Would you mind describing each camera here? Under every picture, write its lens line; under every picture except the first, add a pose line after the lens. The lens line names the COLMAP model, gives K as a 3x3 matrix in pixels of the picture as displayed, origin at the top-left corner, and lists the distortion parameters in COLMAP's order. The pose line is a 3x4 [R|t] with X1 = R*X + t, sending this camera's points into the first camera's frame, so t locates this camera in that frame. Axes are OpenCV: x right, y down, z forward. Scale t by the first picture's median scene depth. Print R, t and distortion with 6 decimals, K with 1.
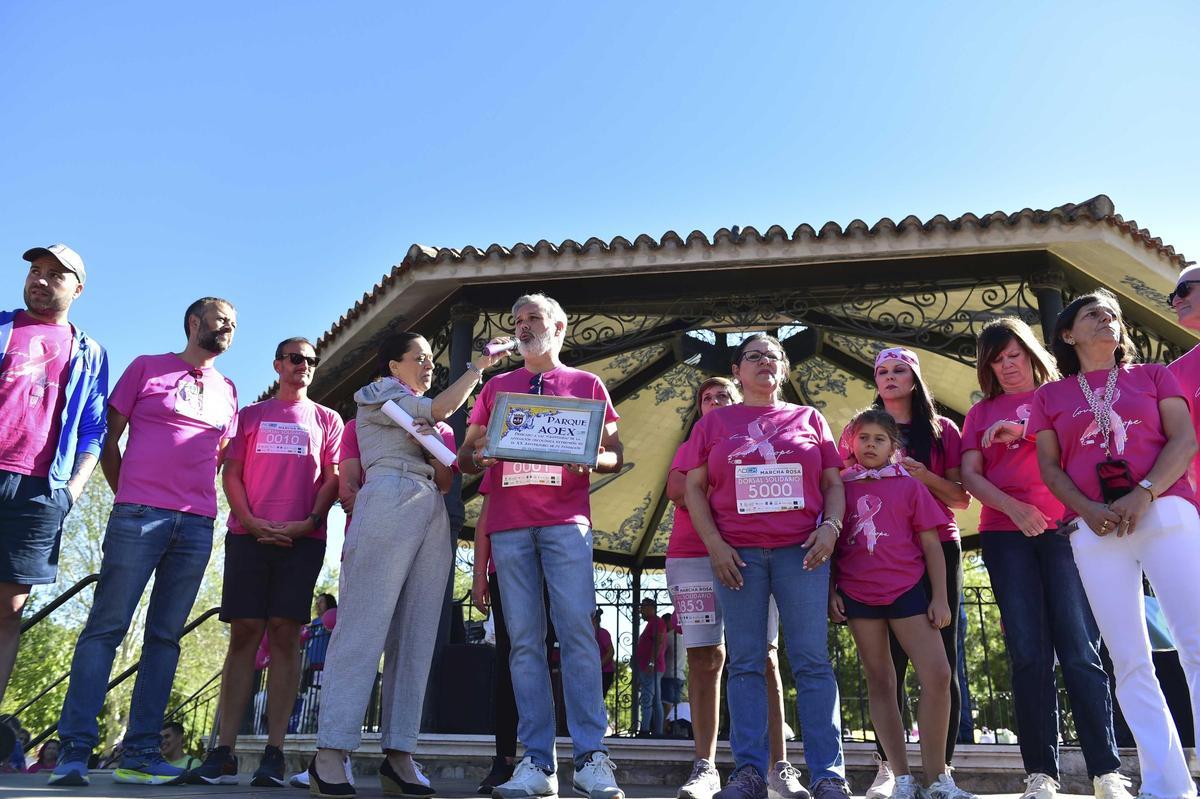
lens RADIAL K [[938.3, 0, 600.0], [0, 938.3, 399.5], [0, 0, 1]] dist [-0.015286, -0.007053]
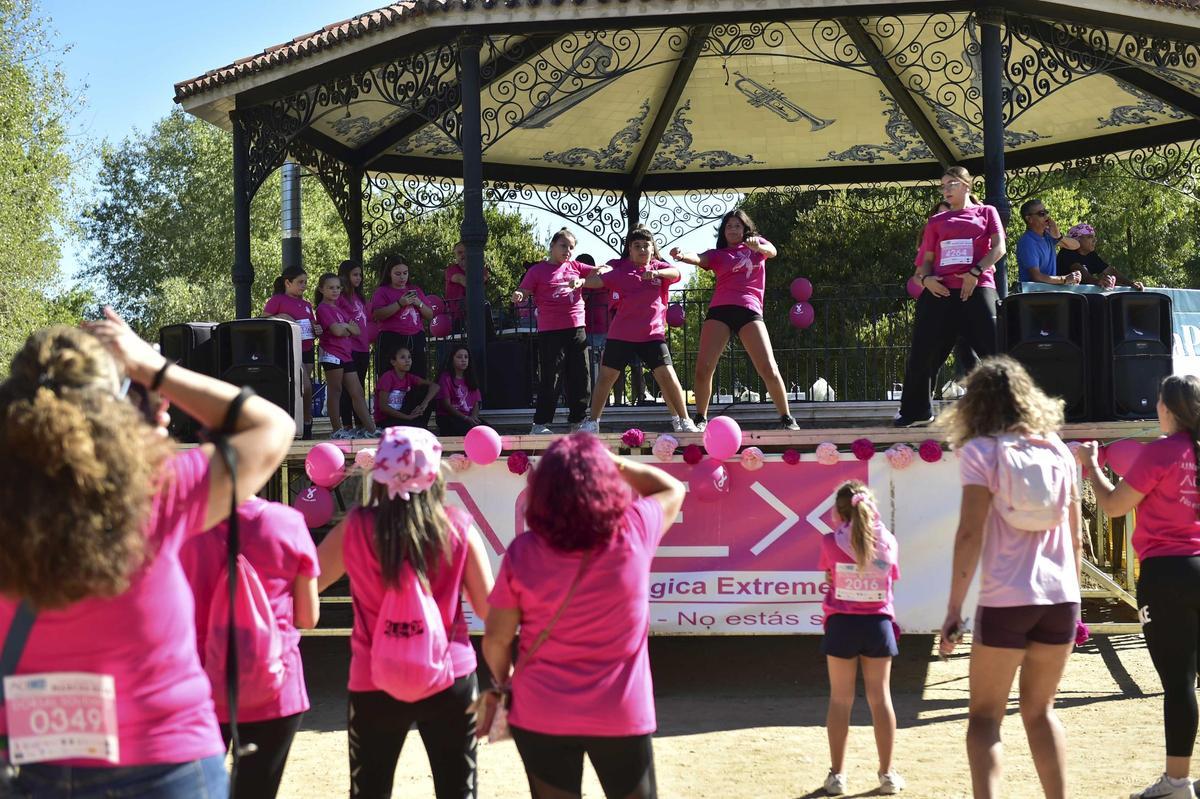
lens RADIAL K [[2027.0, 0, 600.0], [0, 2027.0, 399.5], [0, 0, 1]] dist [-0.013611, 0.050936]
pose [[0.998942, -0.042068, 0.018560, -0.058869], [0.033303, 0.940276, 0.338781, -0.512504], [-0.031704, -0.337804, 0.940682, -1.396281]]
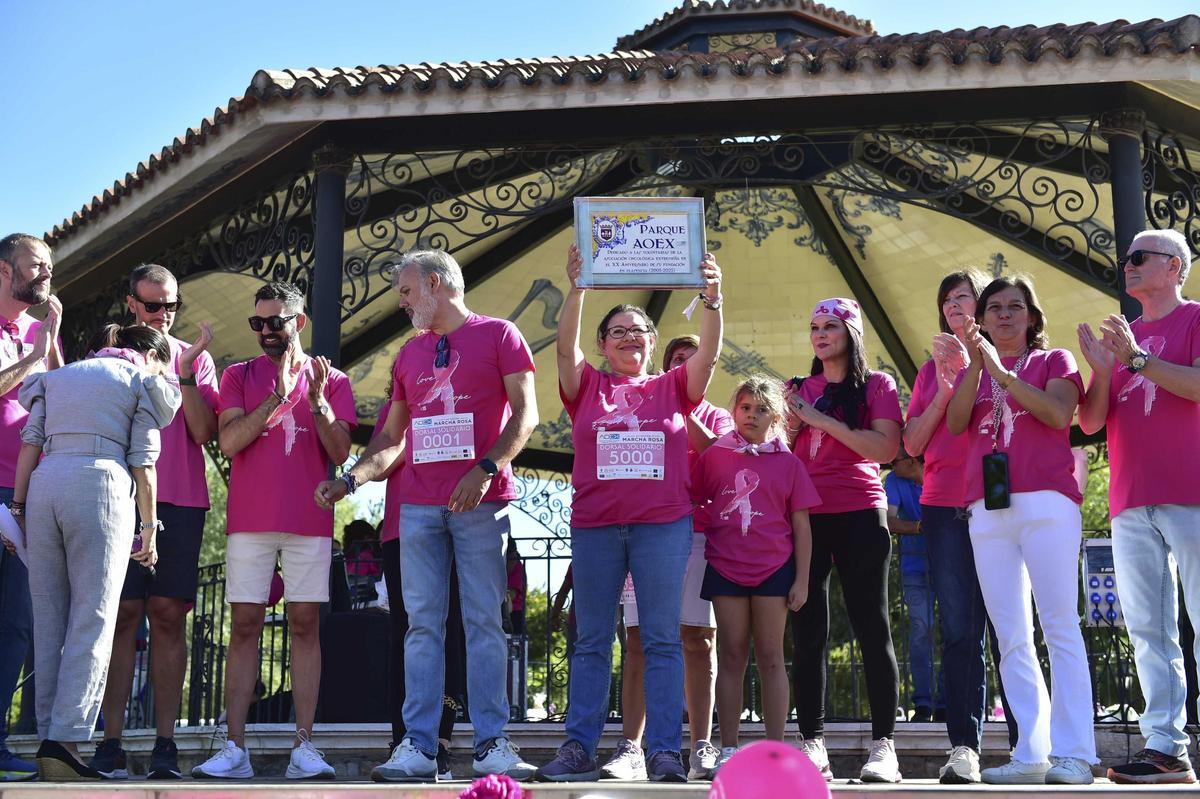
lens RADIAL K [[1654.1, 0, 600.0], [0, 1654.1, 399.5], [0, 0, 1]] dist [-0.004661, 0.051957]
pose [[0.999122, -0.013119, 0.039784, 0.007836], [0.007008, 0.988660, 0.150010, -0.104567], [-0.041301, -0.149599, 0.987884, -0.300467]]
